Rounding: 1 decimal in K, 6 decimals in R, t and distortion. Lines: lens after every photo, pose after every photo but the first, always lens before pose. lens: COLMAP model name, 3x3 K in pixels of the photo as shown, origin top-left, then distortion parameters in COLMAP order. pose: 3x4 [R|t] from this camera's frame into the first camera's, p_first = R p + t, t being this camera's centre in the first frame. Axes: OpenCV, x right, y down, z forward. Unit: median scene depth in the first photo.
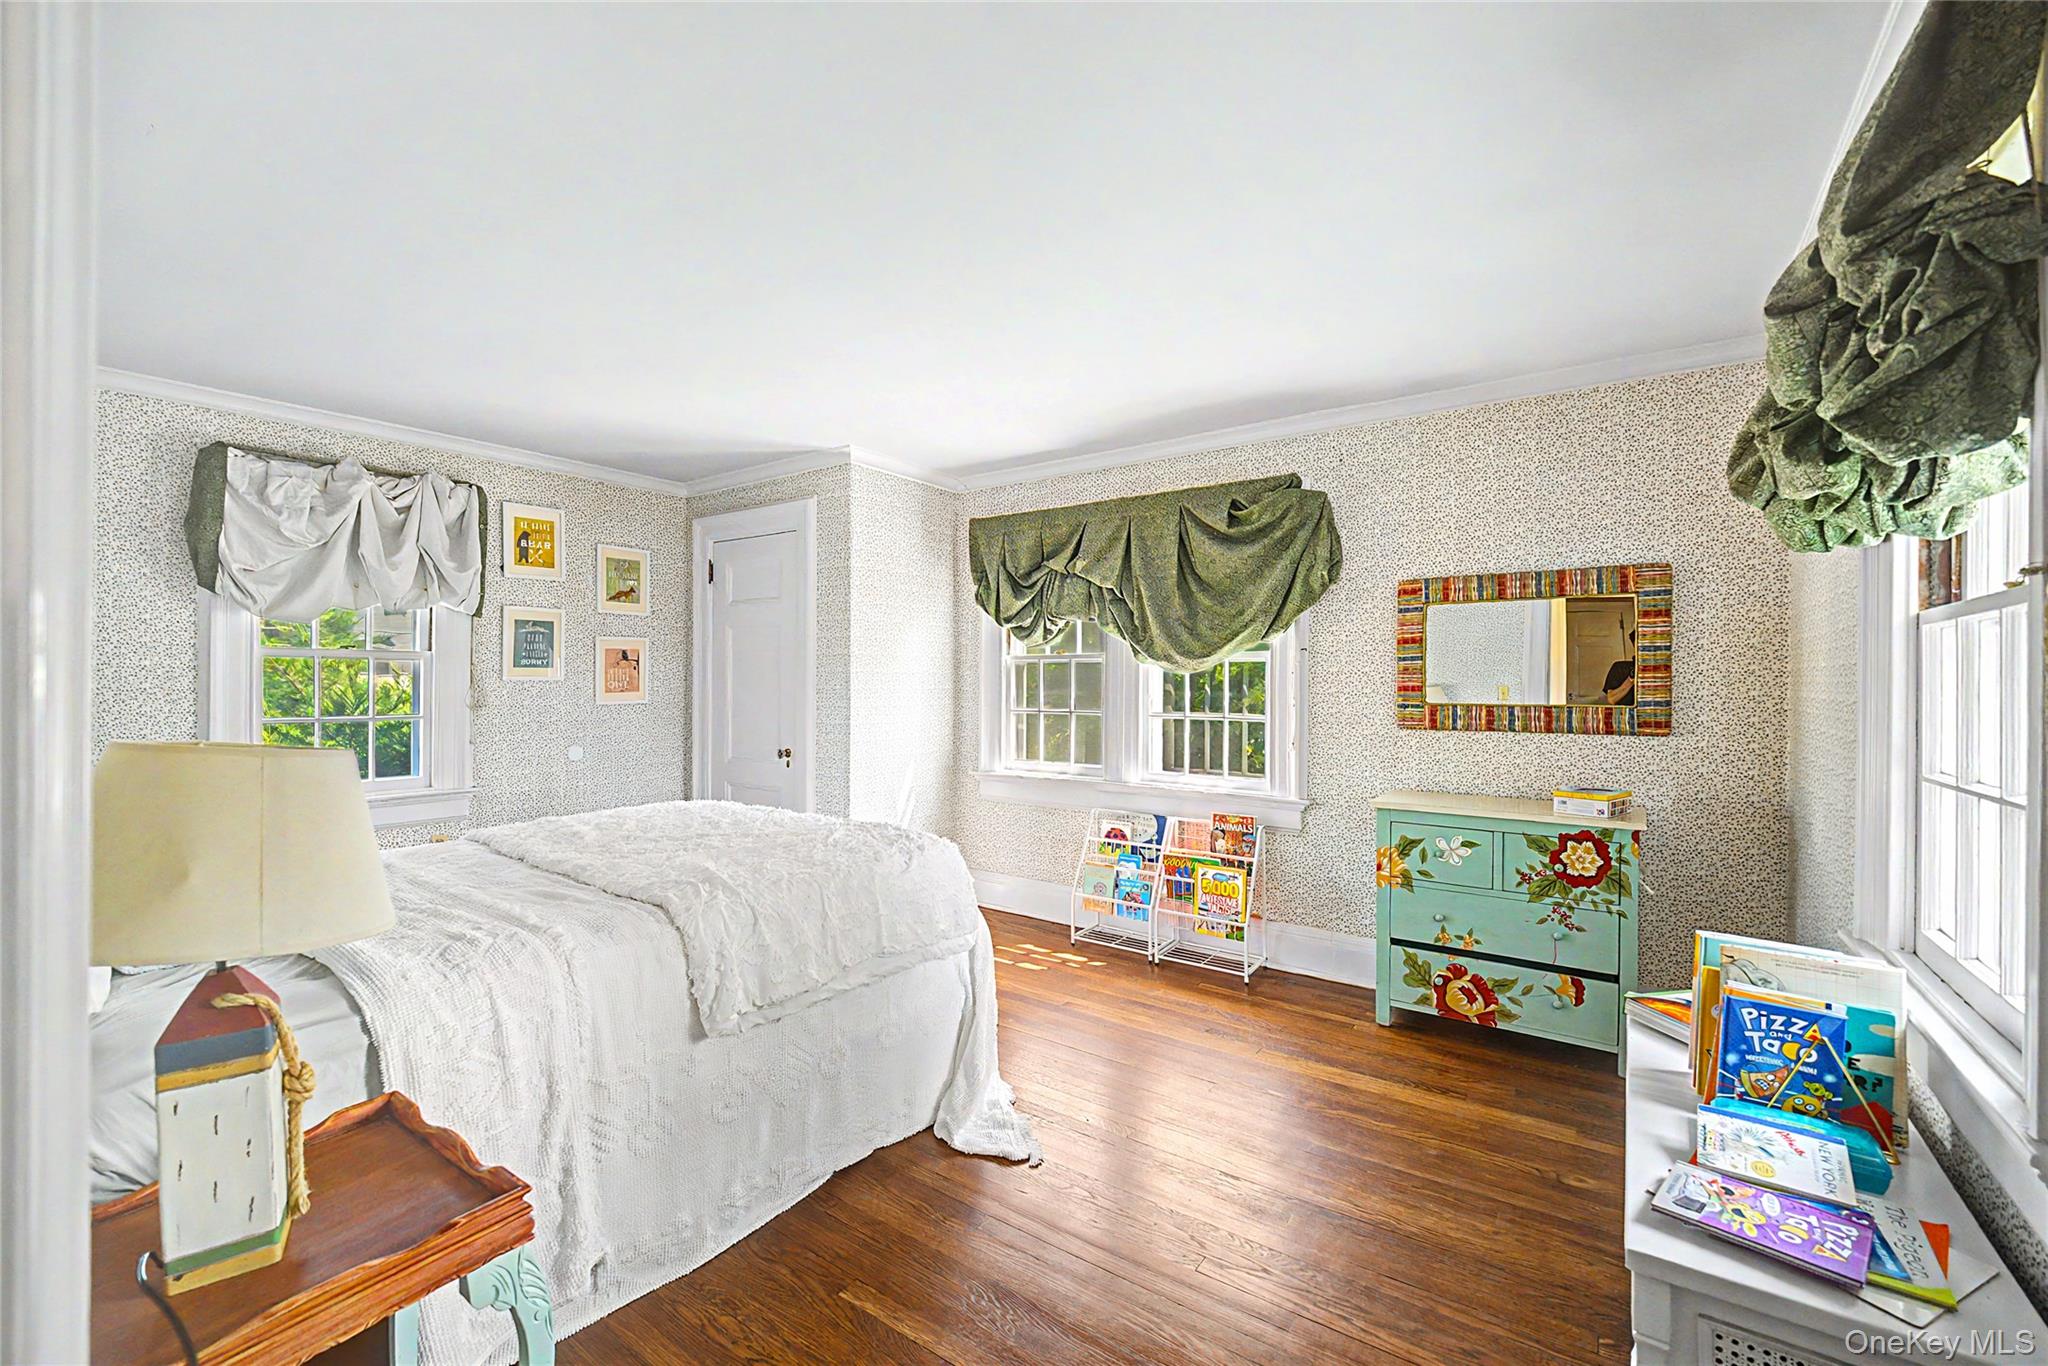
lens RADIAL K [[858.5, 0, 1008.0], [0, 858.5, 682.3], [0, 0, 1]] dist [-0.016099, -0.000054]
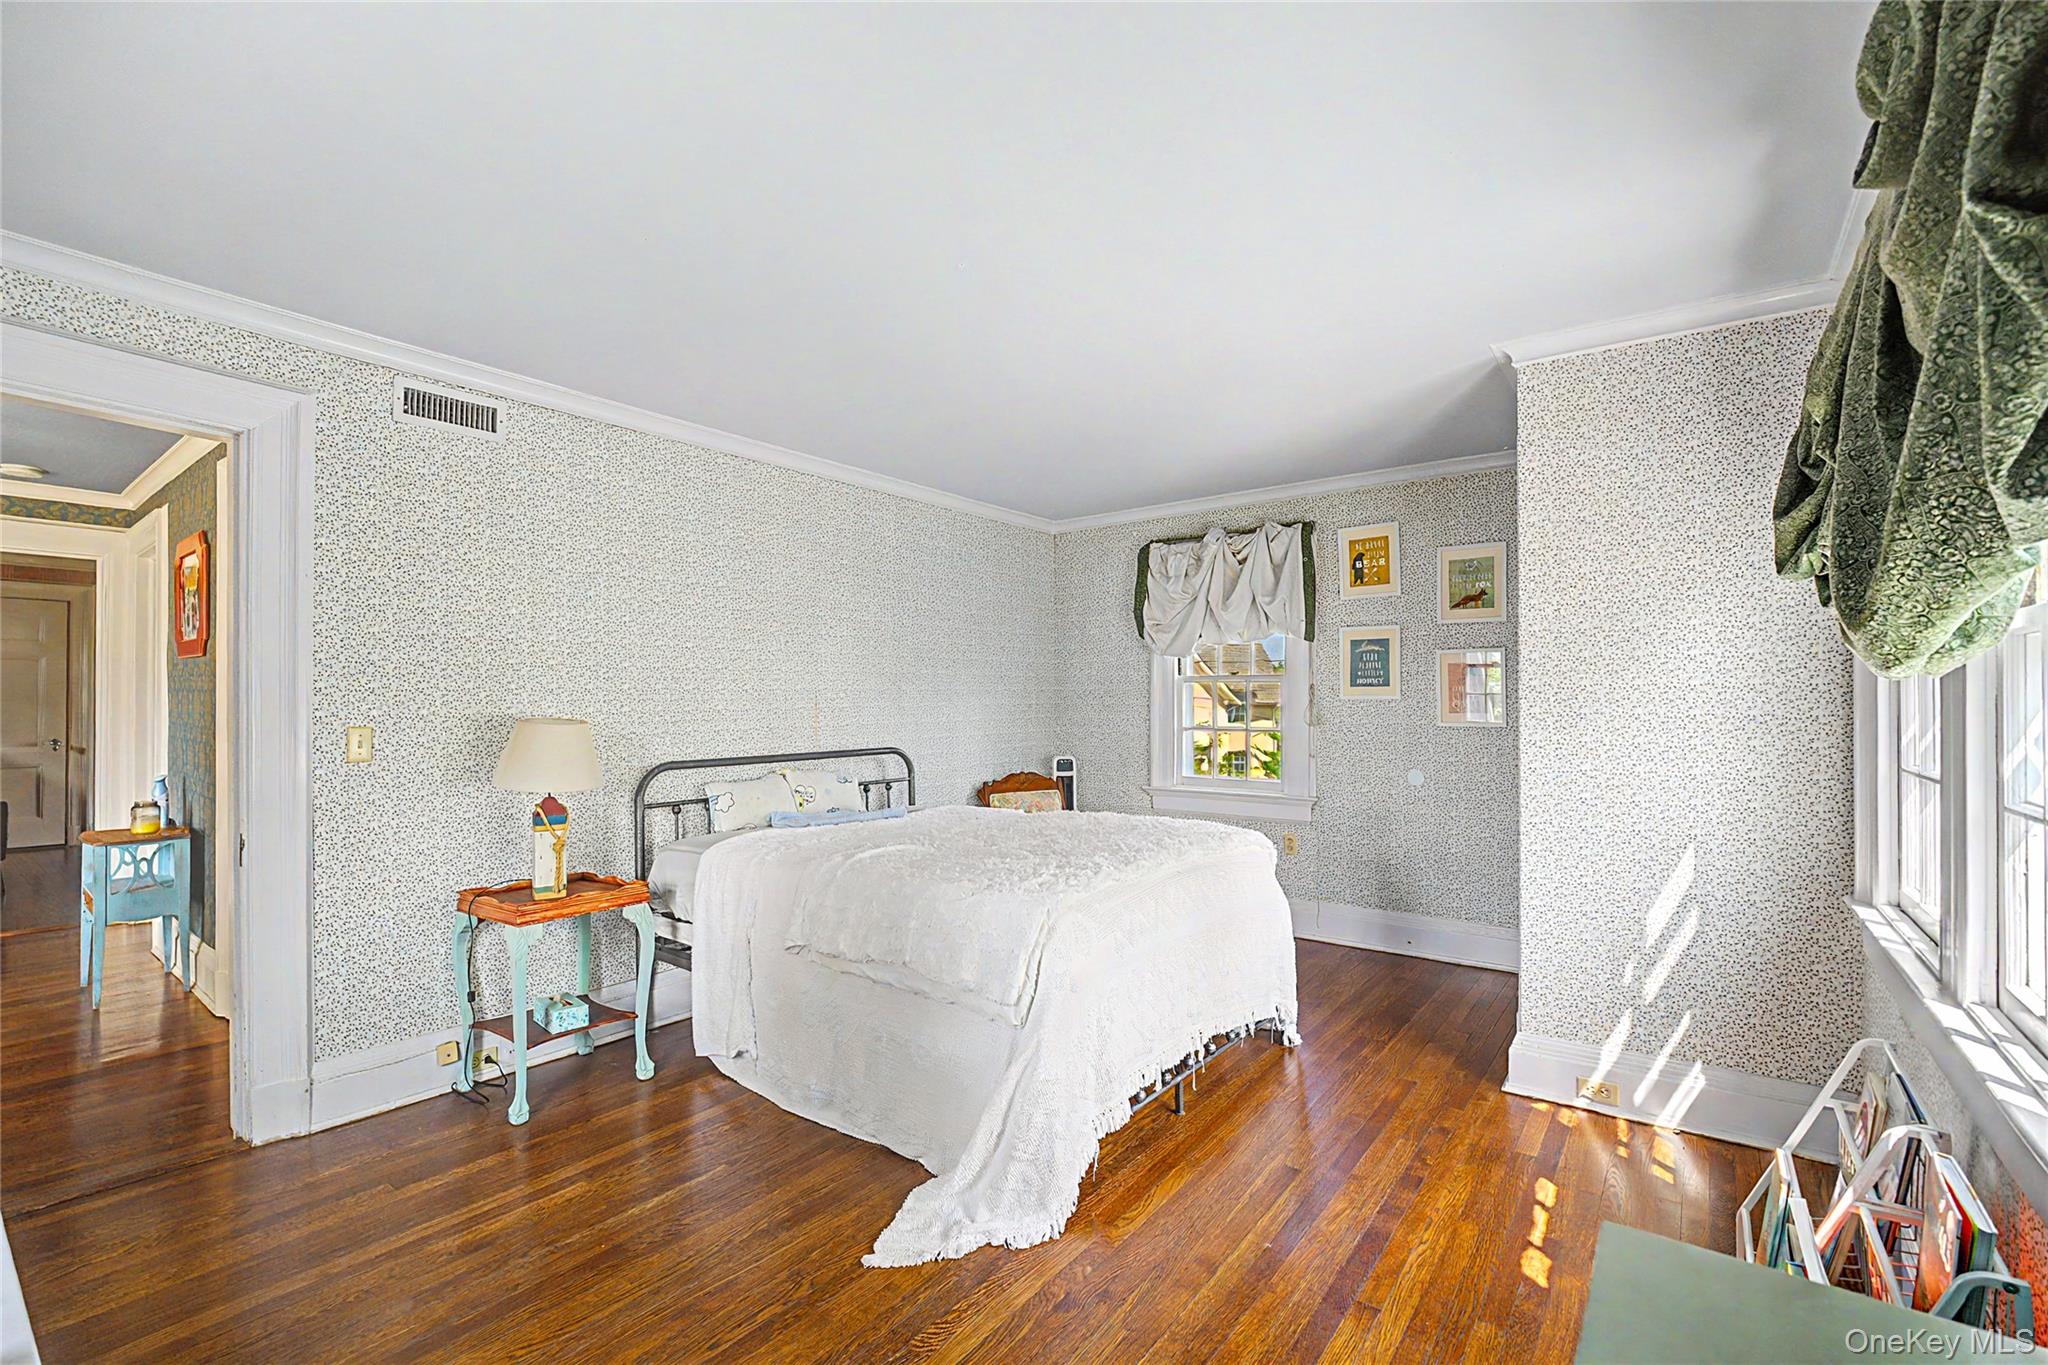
lens RADIAL K [[858.5, 0, 1011.0], [0, 858.5, 690.6], [0, 0, 1]] dist [-0.016099, -0.000054]
pose [[-0.033285, -0.005917, -0.999428, 0.862830], [-0.001912, 0.999981, -0.005856, -0.010395], [0.999444, 0.001716, -0.033295, 1.143011]]
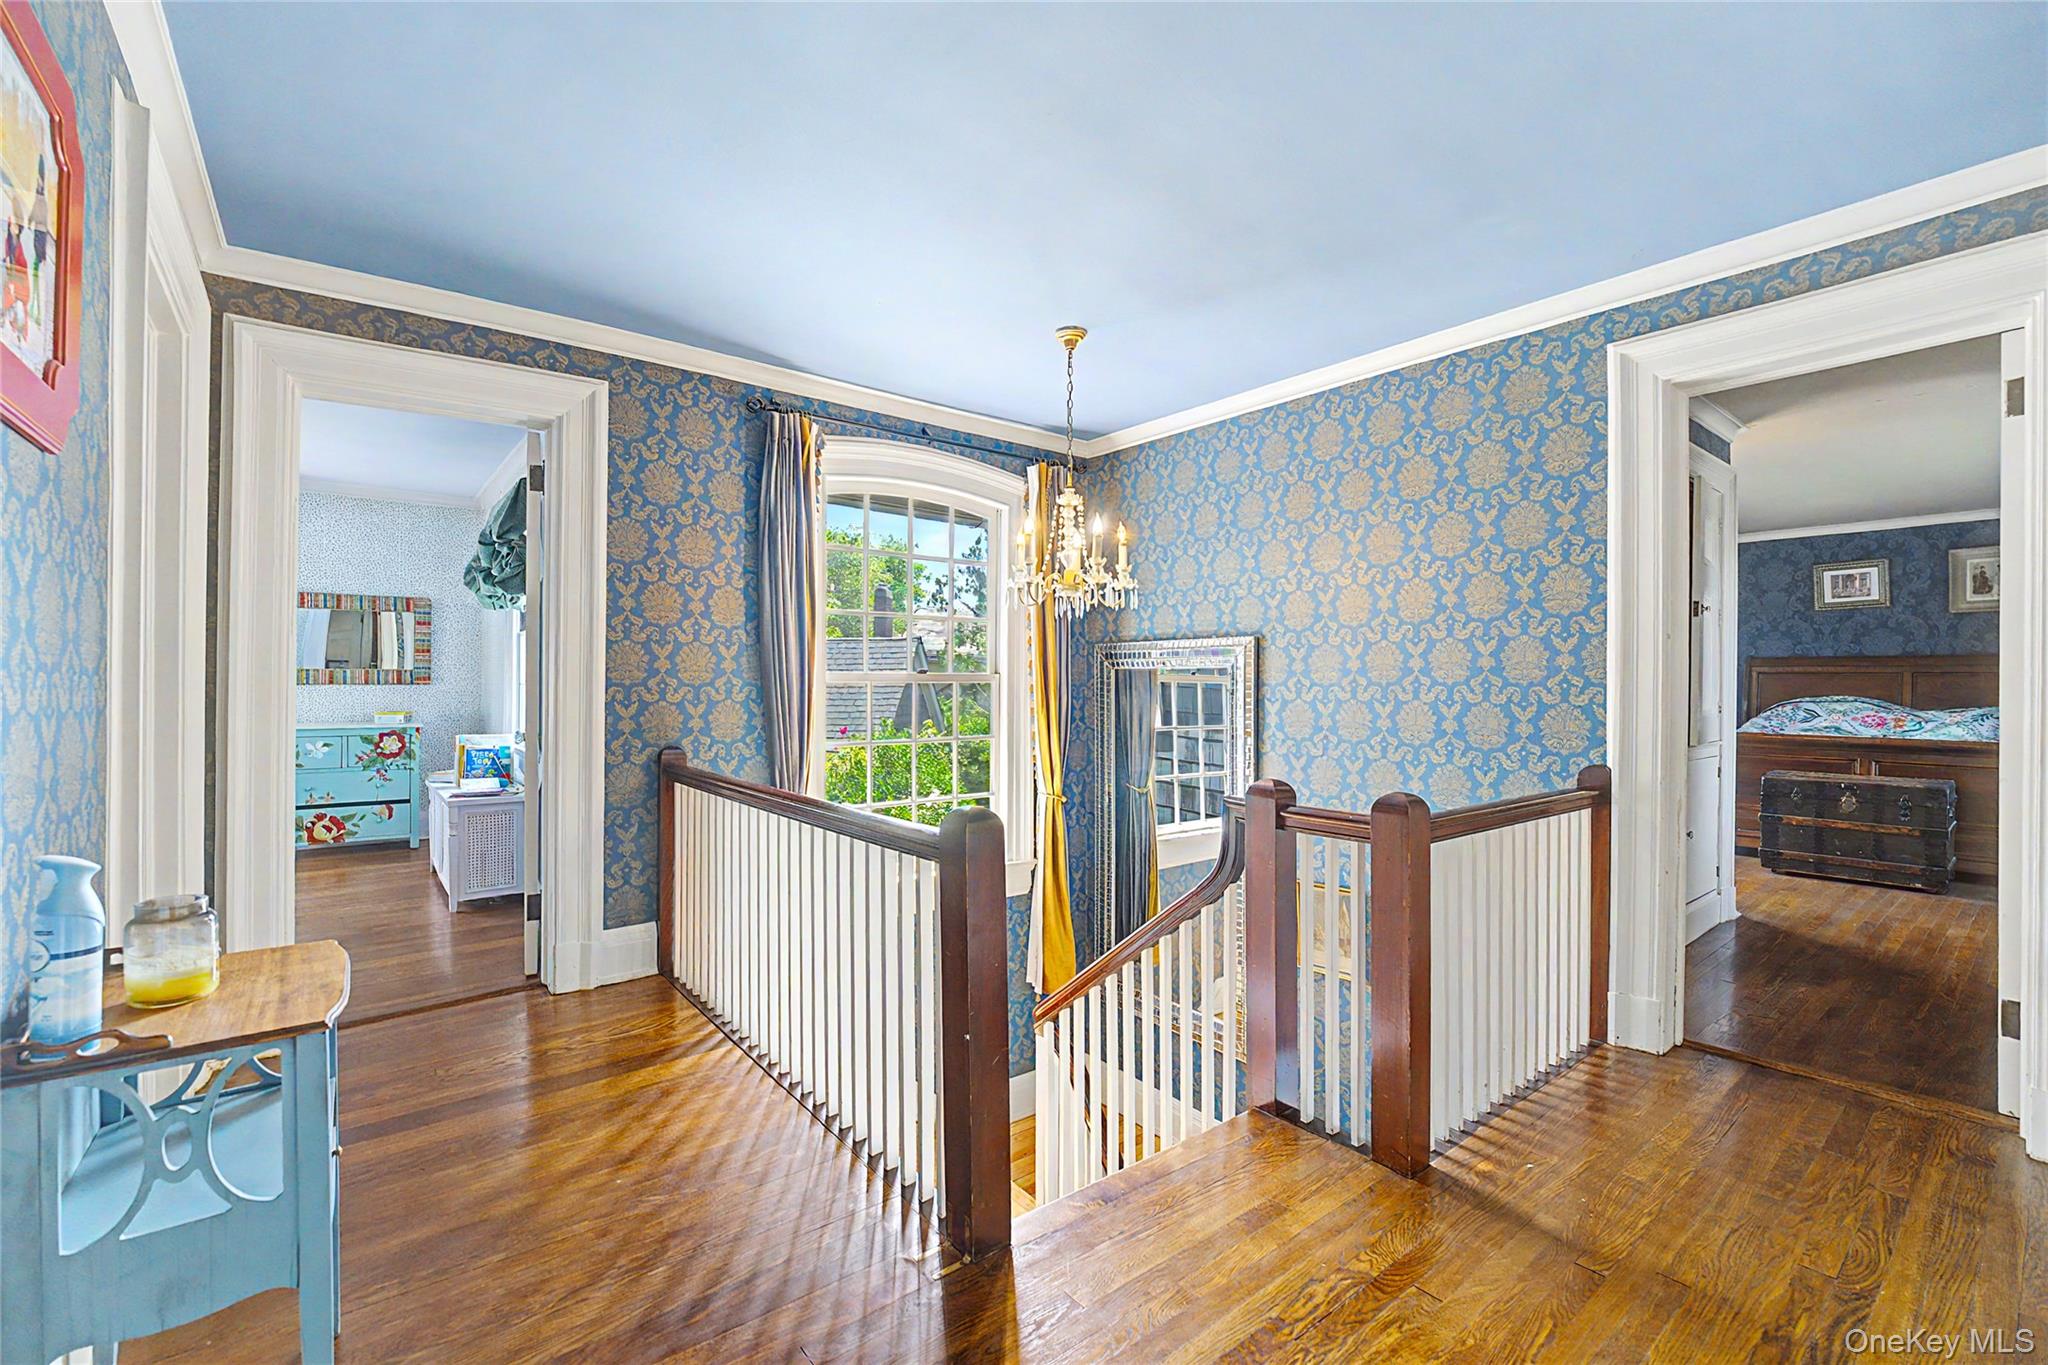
lens RADIAL K [[858.5, 0, 1021.2], [0, 858.5, 676.9], [0, 0, 1]] dist [-0.016099, -0.000054]
pose [[0.253707, -0.002380, 0.967278, -0.825023], [-0.000345, 0.999997, 0.002551, 0.040633], [-0.967281, -0.000981, 0.253706, -0.876189]]
